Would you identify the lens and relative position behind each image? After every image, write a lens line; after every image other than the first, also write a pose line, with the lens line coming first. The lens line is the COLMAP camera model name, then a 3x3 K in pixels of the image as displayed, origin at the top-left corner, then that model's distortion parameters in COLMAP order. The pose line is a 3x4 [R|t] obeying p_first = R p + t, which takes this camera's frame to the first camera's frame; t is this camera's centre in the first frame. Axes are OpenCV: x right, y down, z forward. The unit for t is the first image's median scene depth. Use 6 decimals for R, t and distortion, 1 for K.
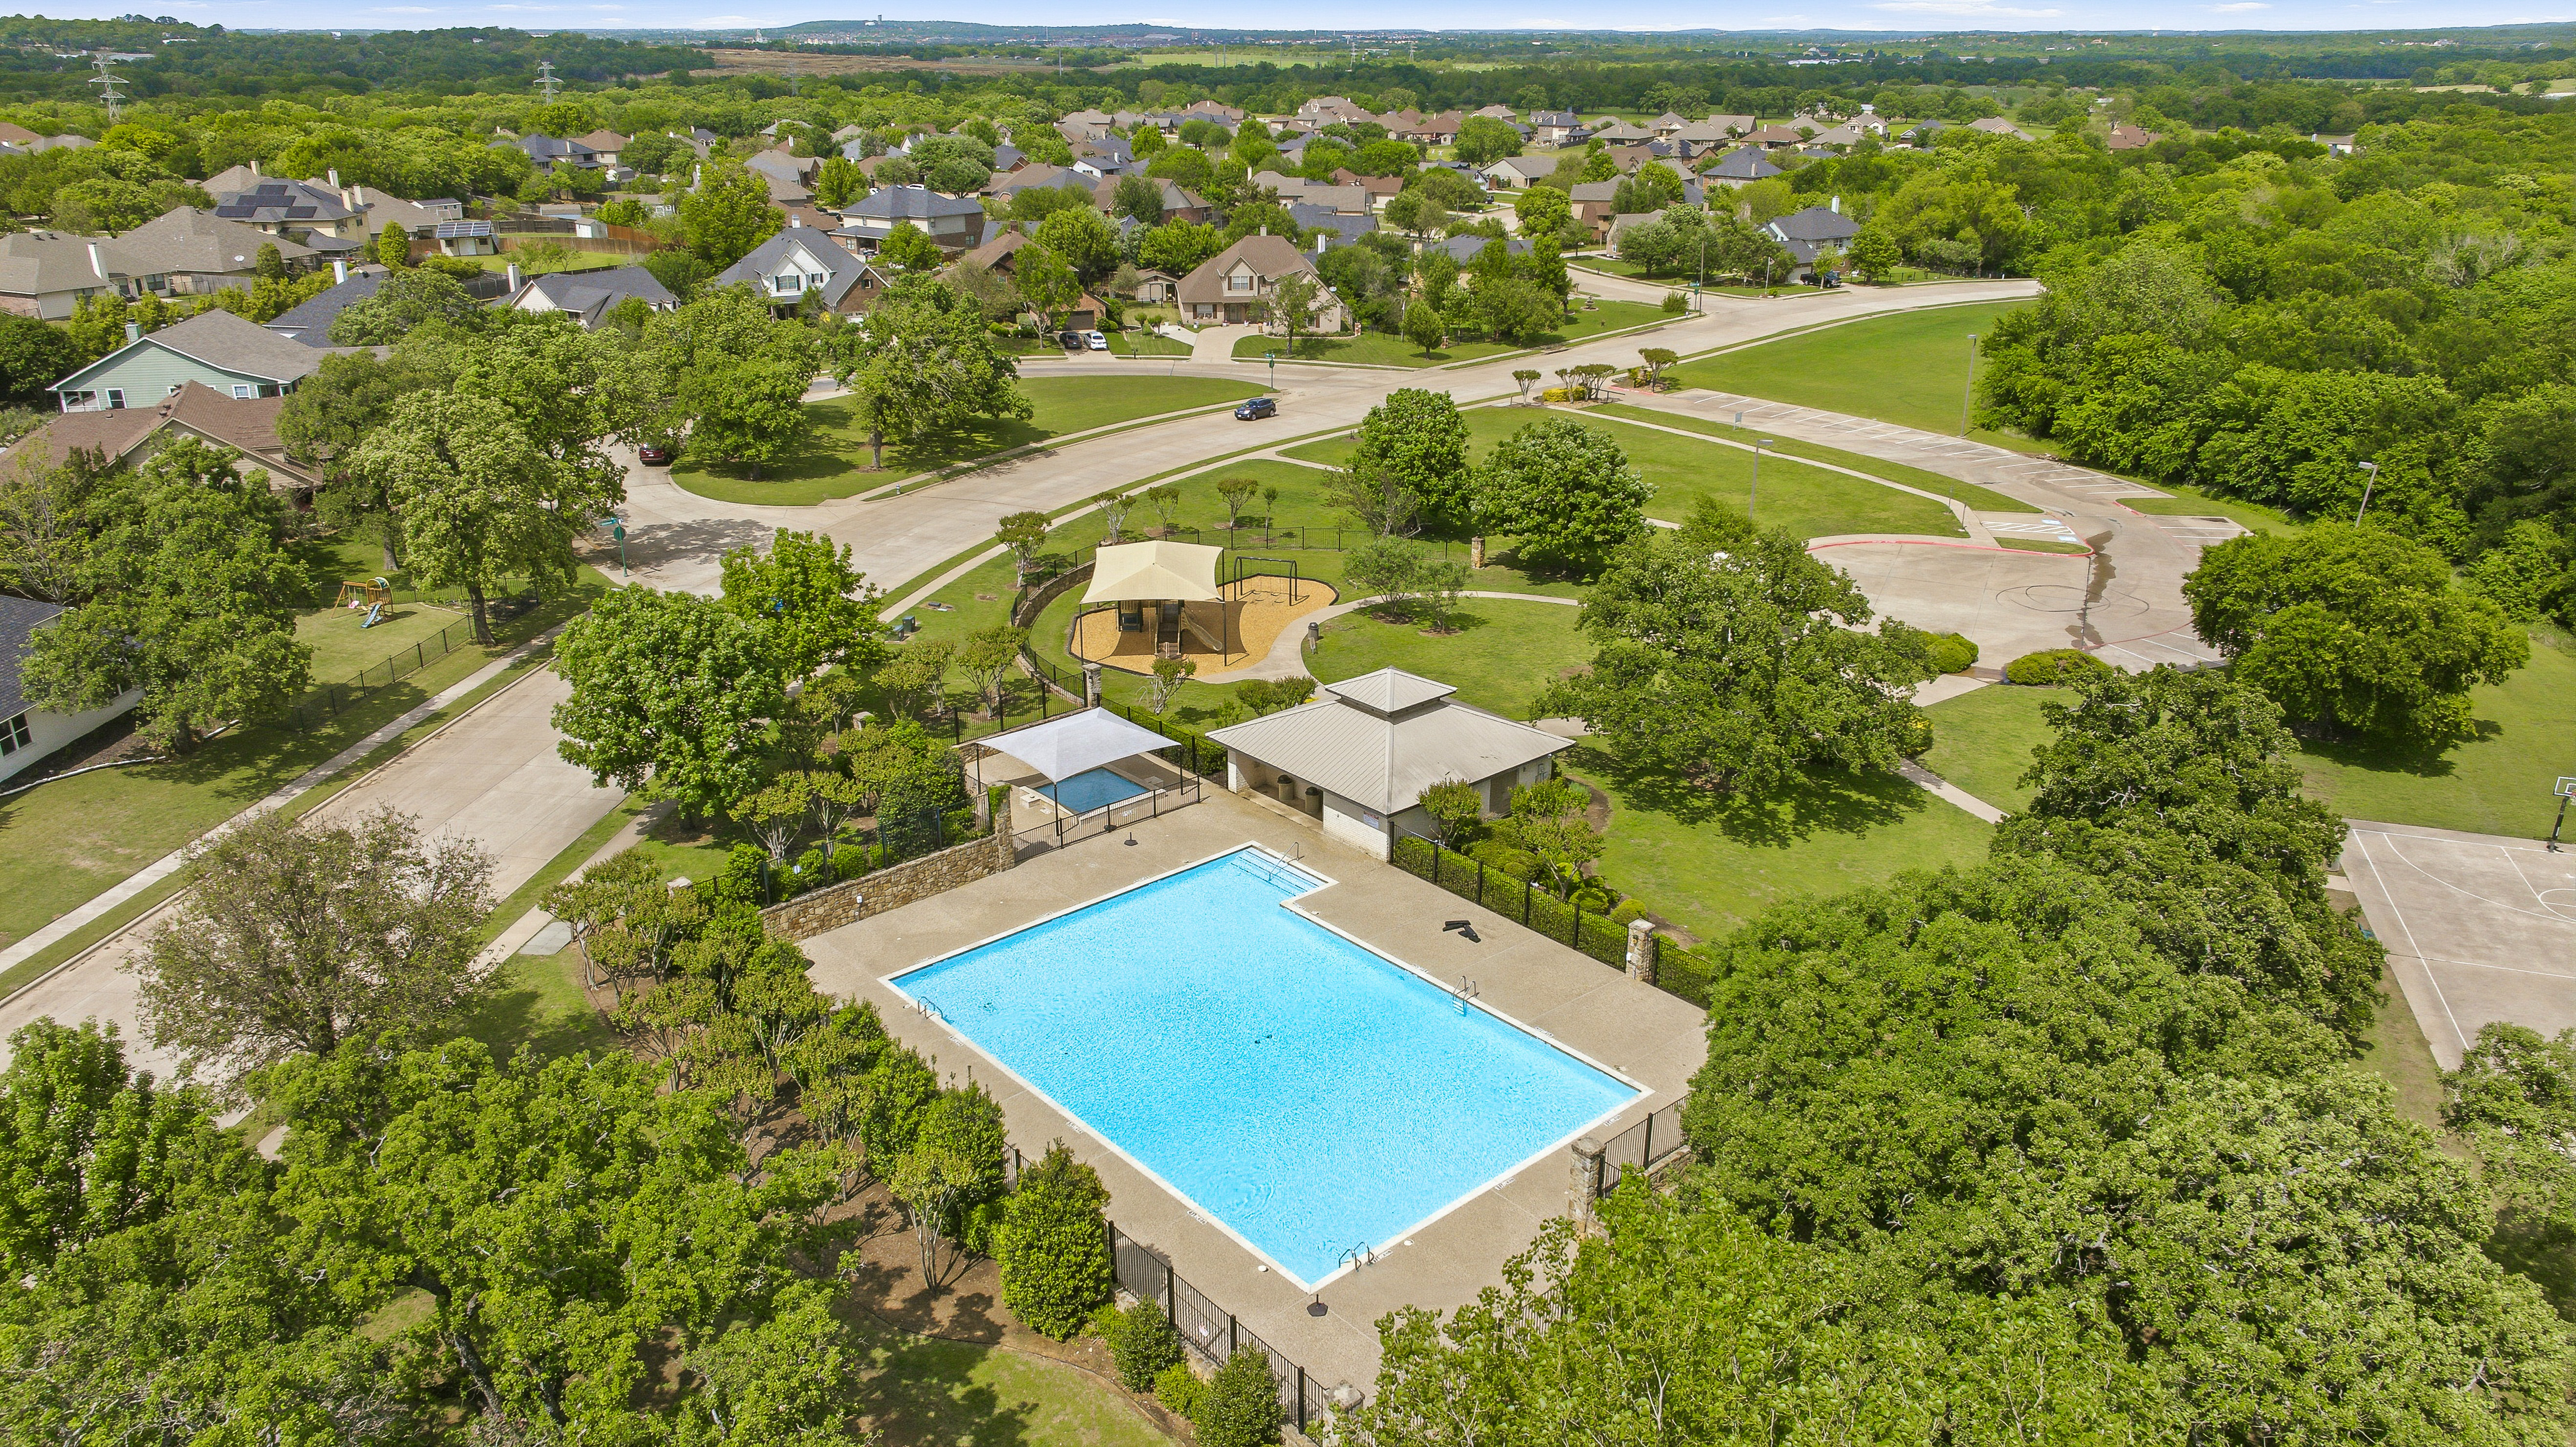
lens RADIAL K [[1806.0, 0, 1277.8], [0, 1806.0, 723.8], [0, 0, 1]] dist [-0.027329, 0.015641]
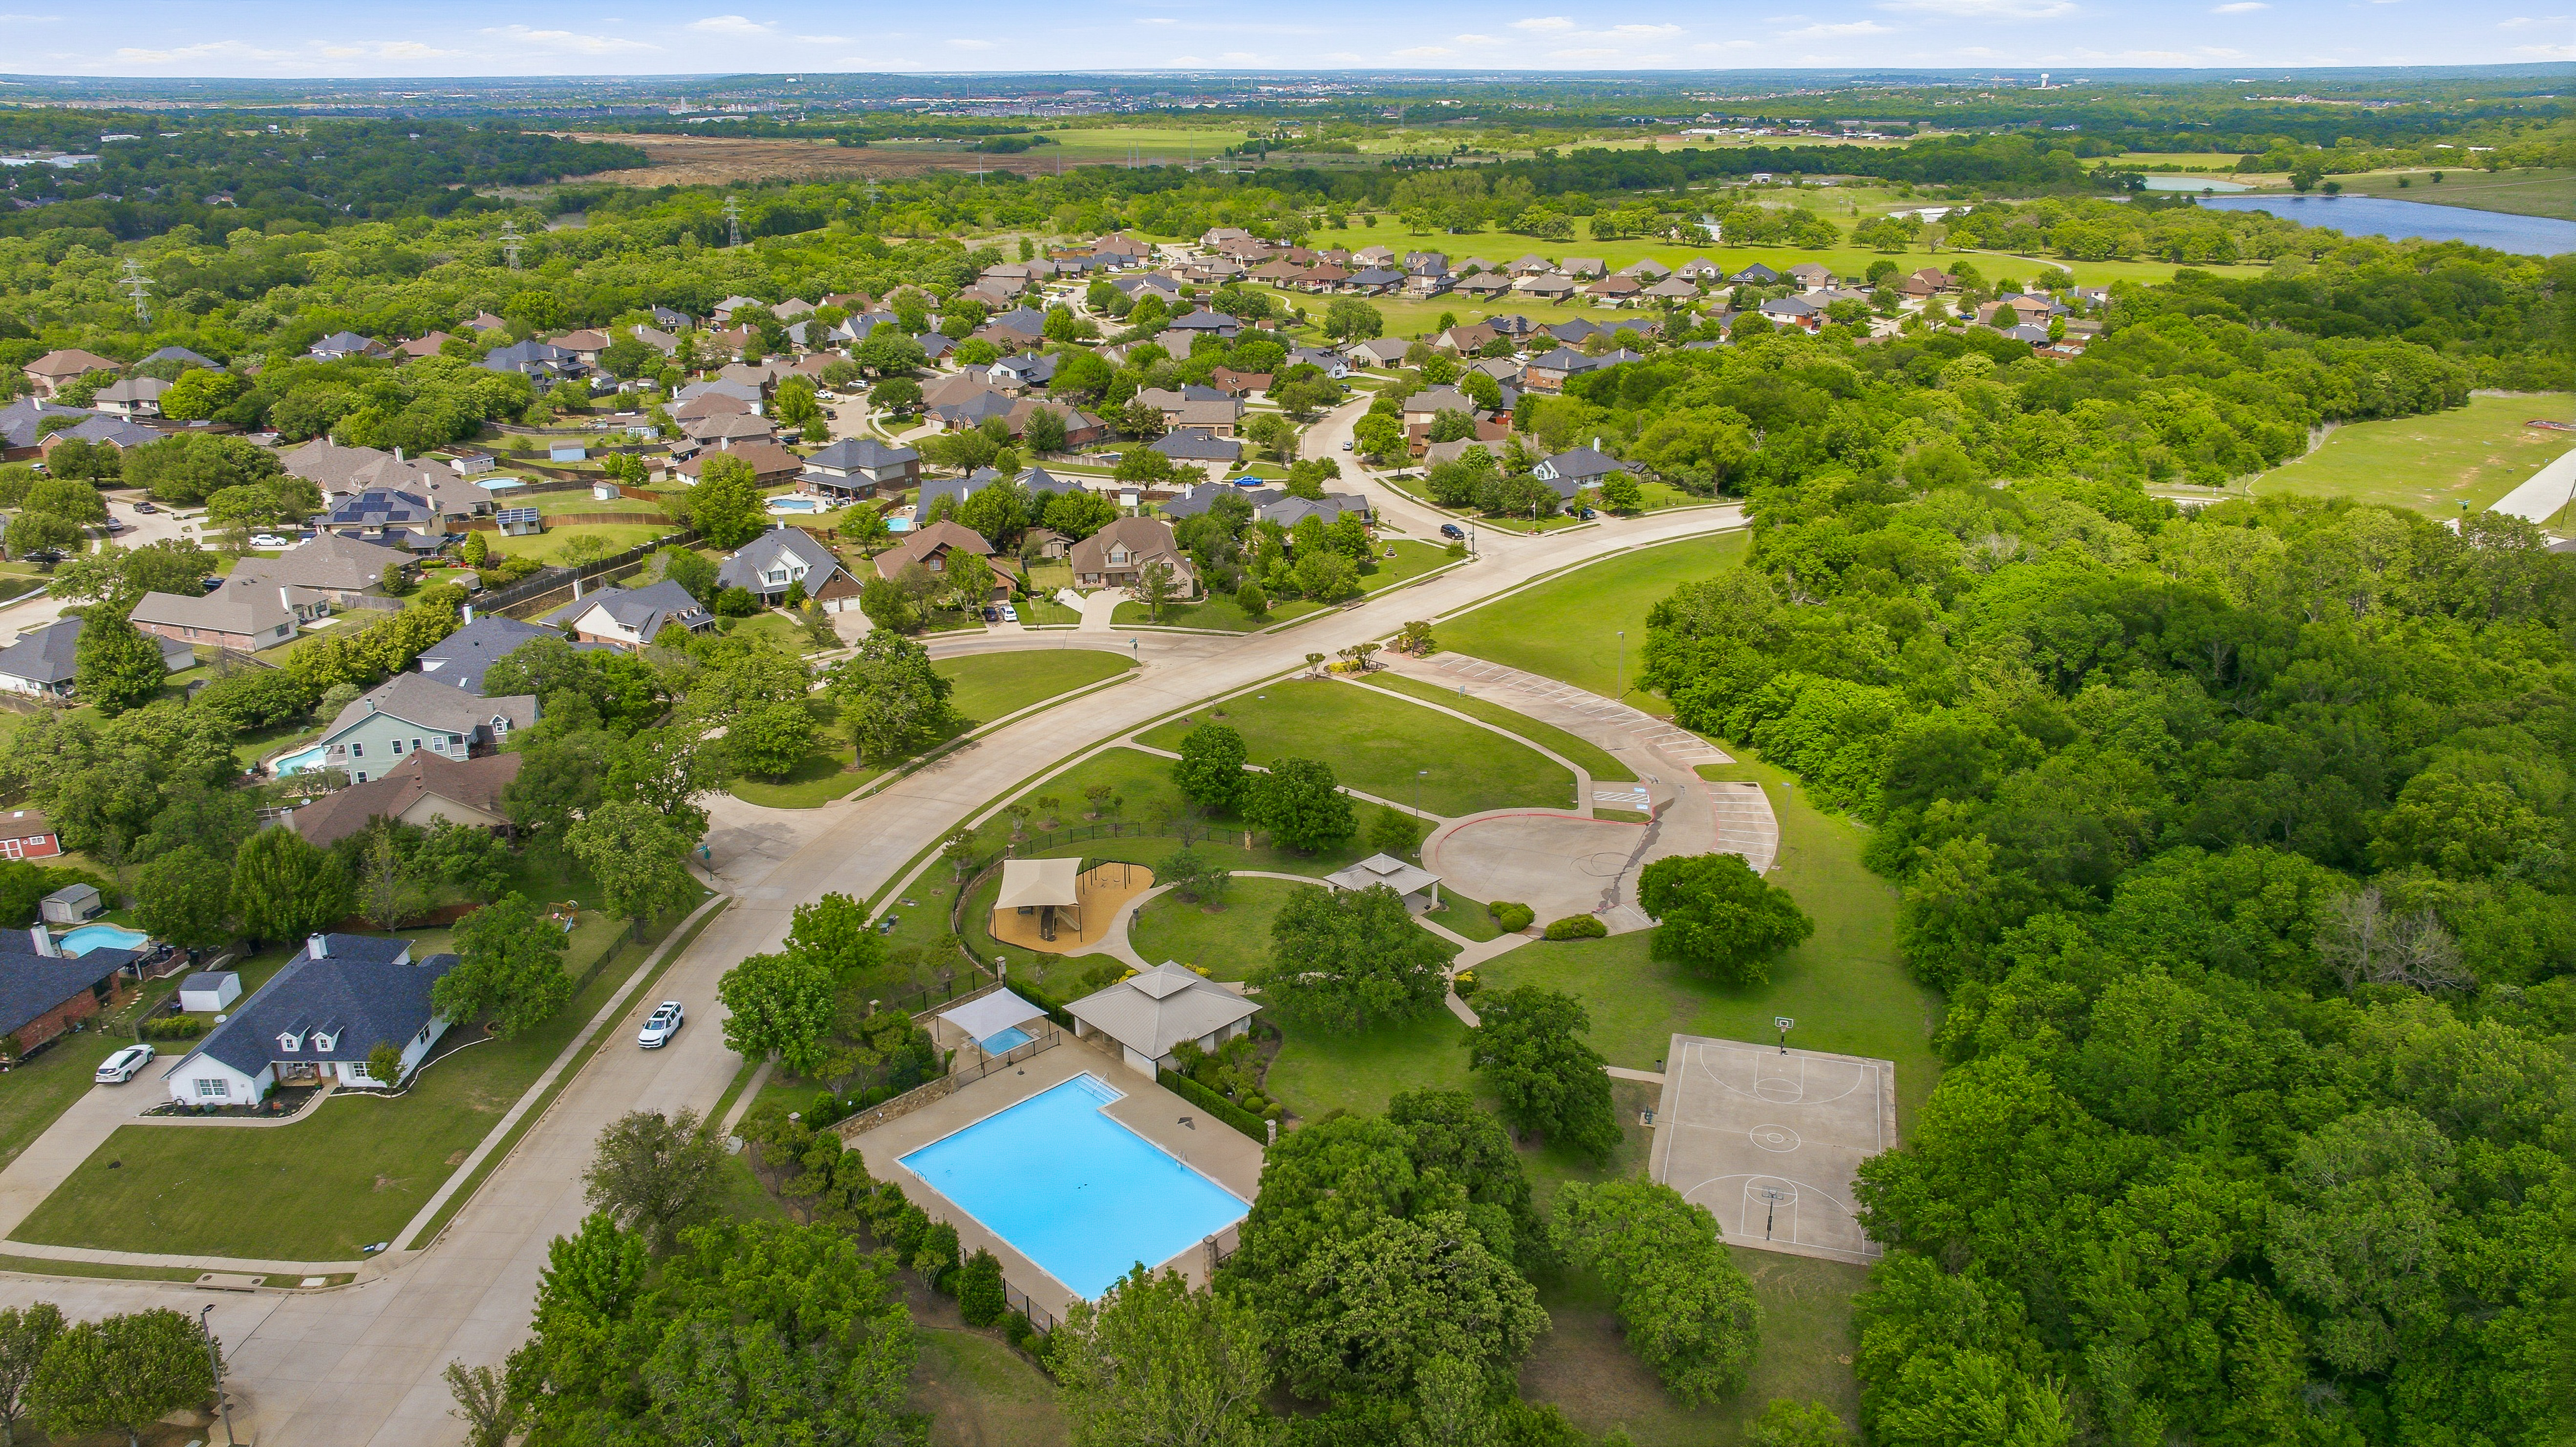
lens RADIAL K [[1806.0, 0, 1300.2], [0, 1806.0, 721.5], [0, 0, 1]] dist [-0.027329, 0.015641]
pose [[0.998618, -0.016370, 0.049933, 0.066931], [0.017290, 0.999687, -0.018056, -0.143796], [-0.049622, 0.018895, 0.998589, -0.494659]]
